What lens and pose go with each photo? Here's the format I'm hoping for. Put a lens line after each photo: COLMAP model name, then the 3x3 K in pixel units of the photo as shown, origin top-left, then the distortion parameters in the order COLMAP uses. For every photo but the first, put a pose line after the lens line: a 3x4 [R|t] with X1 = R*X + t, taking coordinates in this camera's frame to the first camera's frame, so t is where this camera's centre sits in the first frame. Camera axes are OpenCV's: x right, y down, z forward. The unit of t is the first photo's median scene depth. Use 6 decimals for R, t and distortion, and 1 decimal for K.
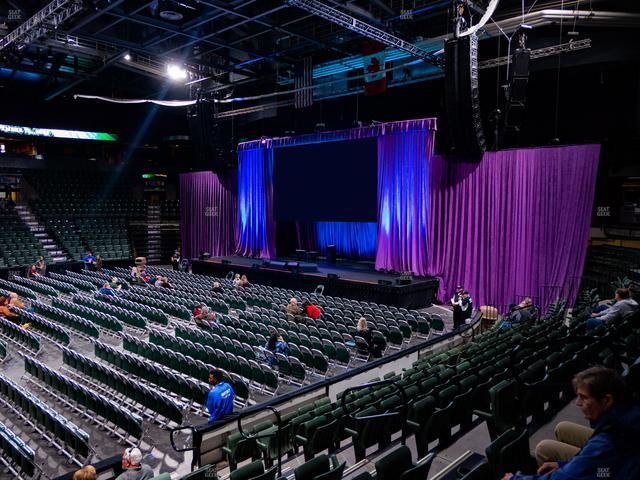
lens RADIAL K [[508.3, 0, 316.9], [0, 508.3, 237.9], [0, 0, 1]] dist [-0.007664, 0.002813]
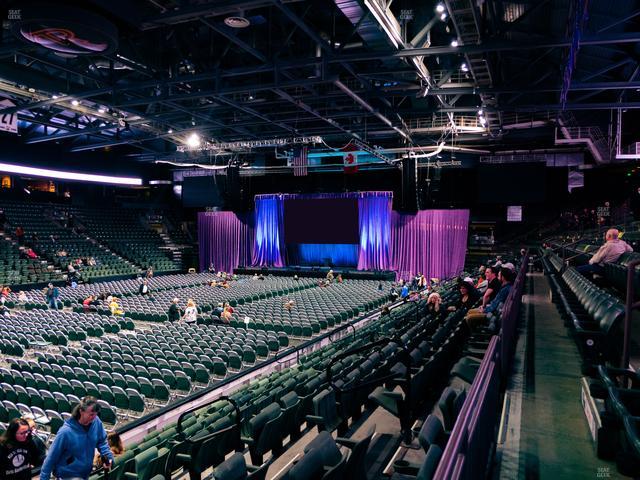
lens RADIAL K [[503.3, 0, 320.6], [0, 503.3, 241.6], [0, 0, 1]] dist [-0.015052, 0.008770]
pose [[0.935463, 0.000920, 0.353425, -0.666021], [0.016219, 0.998831, -0.045530, 0.042260], [-0.353054, 0.048324, 0.934354, -0.677254]]
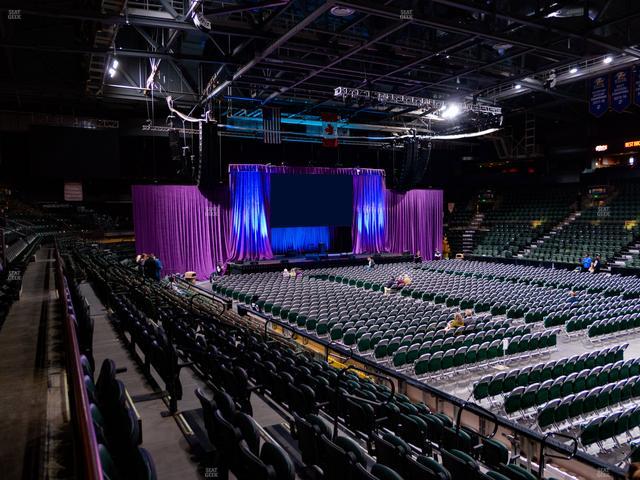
lens RADIAL K [[494.2, 0, 320.3], [0, 494.2, 241.7], [0, 0, 1]] dist [-0.015818, 0.014299]
pose [[0.307117, -0.057405, 0.949939, -1.506919], [0.078511, 0.996305, 0.034824, -0.042978], [-0.948428, 0.063886, 0.310489, 0.601627]]
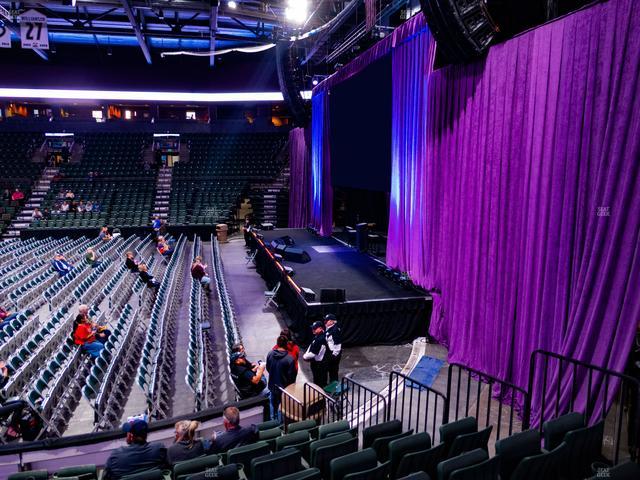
lens RADIAL K [[500.4, 0, 320.1], [0, 500.4, 231.6], [0, 0, 1]] dist [0.005836, 0.006787]
pose [[0.831476, 0.061044, -0.552197, 0.394662], [-0.024328, 0.996992, 0.073582, -0.024699], [0.555028, -0.047748, 0.830460, 0.436742]]
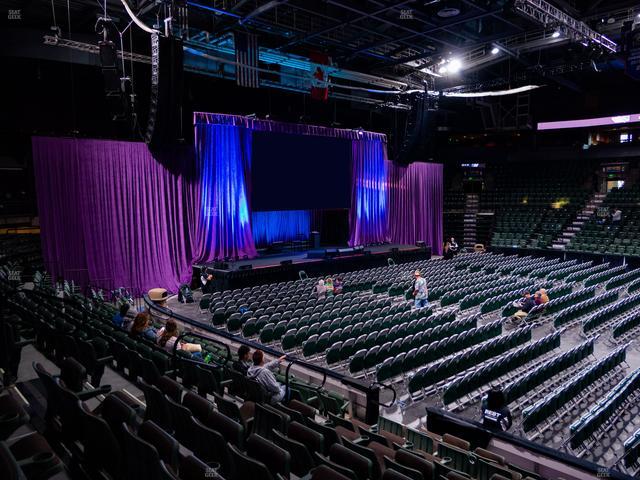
lens RADIAL K [[494.2, 0, 320.3], [0, 494.2, 241.7], [0, 0, 1]] dist [-0.015818, 0.014299]
pose [[0.061513, -0.096920, 0.993390, -1.122727], [0.071768, 0.993128, 0.092450, -0.066879], [-0.995523, 0.065607, 0.068046, 1.010517]]
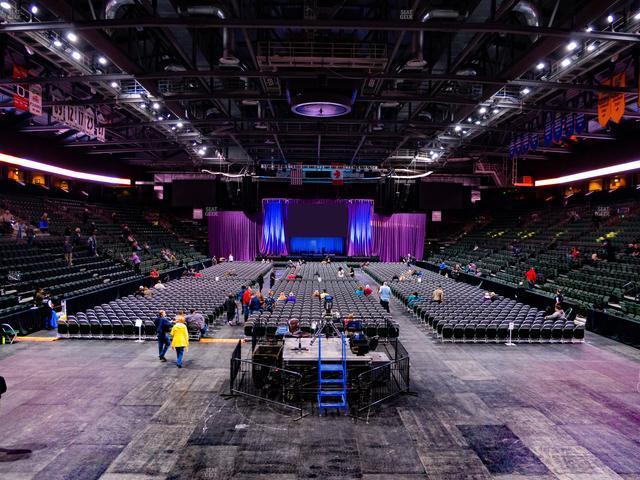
lens RADIAL K [[497.2, 0, 321.1], [0, 497.2, 241.2], [0, 0, 1]] dist [-0.016038, 0.014813]
pose [[0.716901, -0.011641, 0.697077, -1.737367], [0.037288, 0.999070, -0.021664, 0.039115], [-0.696177, 0.041524, 0.716668, -0.703219]]
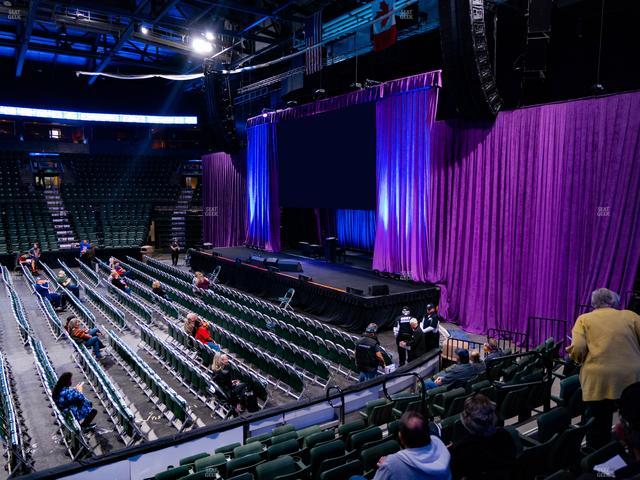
lens RADIAL K [[497.2, 0, 321.1], [0, 497.2, 241.2], [0, 0, 1]] dist [-0.016038, 0.014813]
pose [[0.977808, 0.019230, -0.208619, 0.199761], [-0.011153, 0.999144, 0.039824, -0.012672], [0.209206, -0.036613, 0.977186, 0.227394]]
